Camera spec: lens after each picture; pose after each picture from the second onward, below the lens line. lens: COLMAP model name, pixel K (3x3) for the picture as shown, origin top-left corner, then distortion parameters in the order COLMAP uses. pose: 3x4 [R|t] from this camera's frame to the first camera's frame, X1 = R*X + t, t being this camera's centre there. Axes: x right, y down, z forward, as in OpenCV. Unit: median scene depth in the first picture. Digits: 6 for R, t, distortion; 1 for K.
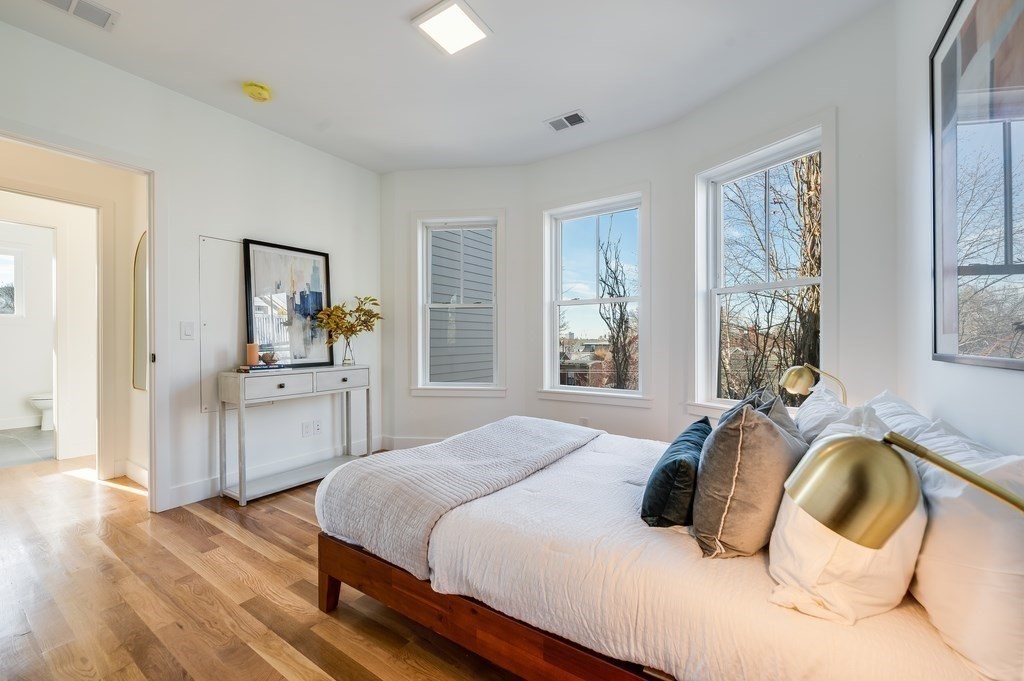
lens RADIAL K [[413.6, 0, 512.5], [0, 413.6, 342.5], [0, 0, 1]] dist [-0.002398, 0.000379]
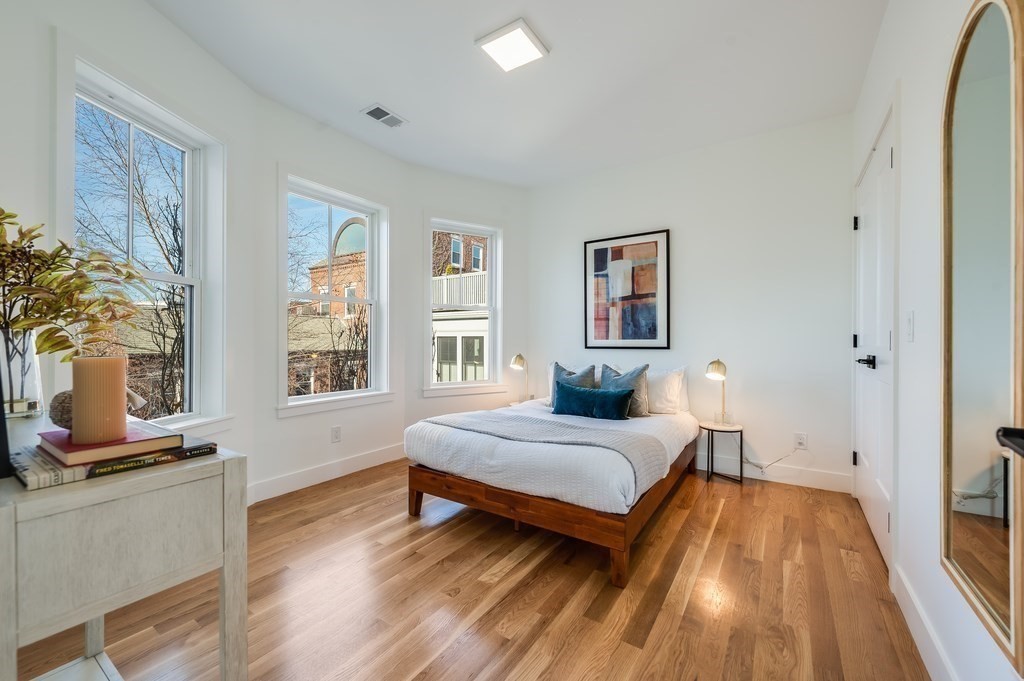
lens RADIAL K [[413.6, 0, 509.5], [0, 413.6, 339.6], [0, 0, 1]] dist [-0.002398, 0.000379]
pose [[-0.012048, 0.000340, 0.999927, -1.570728], [-0.000332, 1.000000, -0.000344, -0.016248], [-0.999927, -0.000336, -0.012048, 1.325733]]
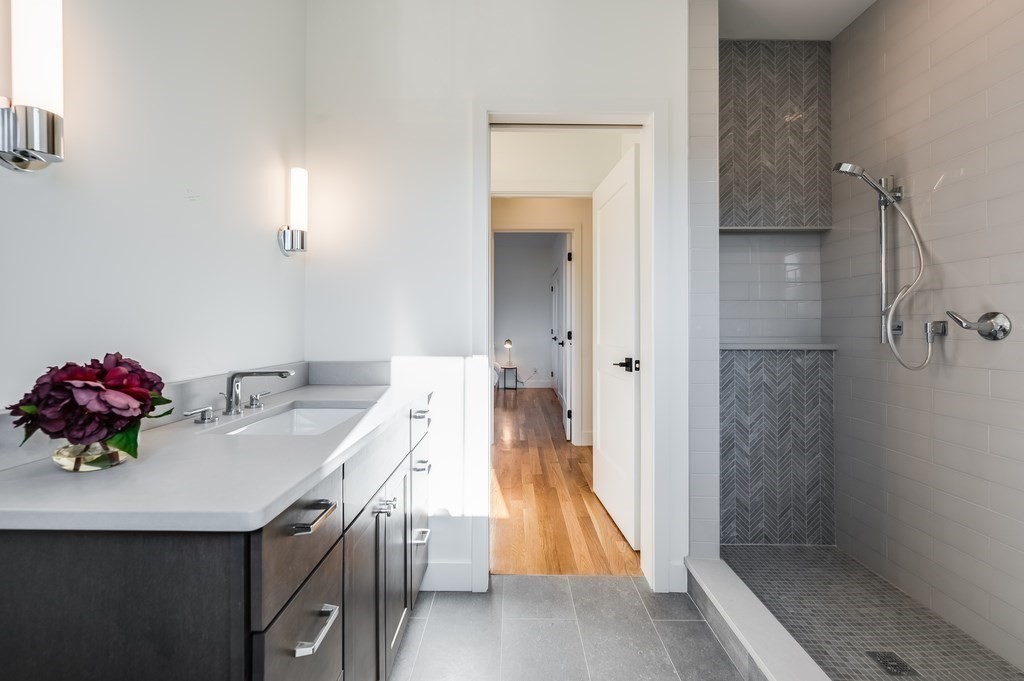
lens RADIAL K [[413.2, 0, 513.5], [0, 413.2, 334.4], [0, 0, 1]] dist [-0.003085, 0.000107]
pose [[-0.553483, -0.002452, 0.832857, -3.652732], [0.003532, 0.999980, 0.005292, -0.006530], [-0.832853, 0.005871, -0.553463, 2.917485]]
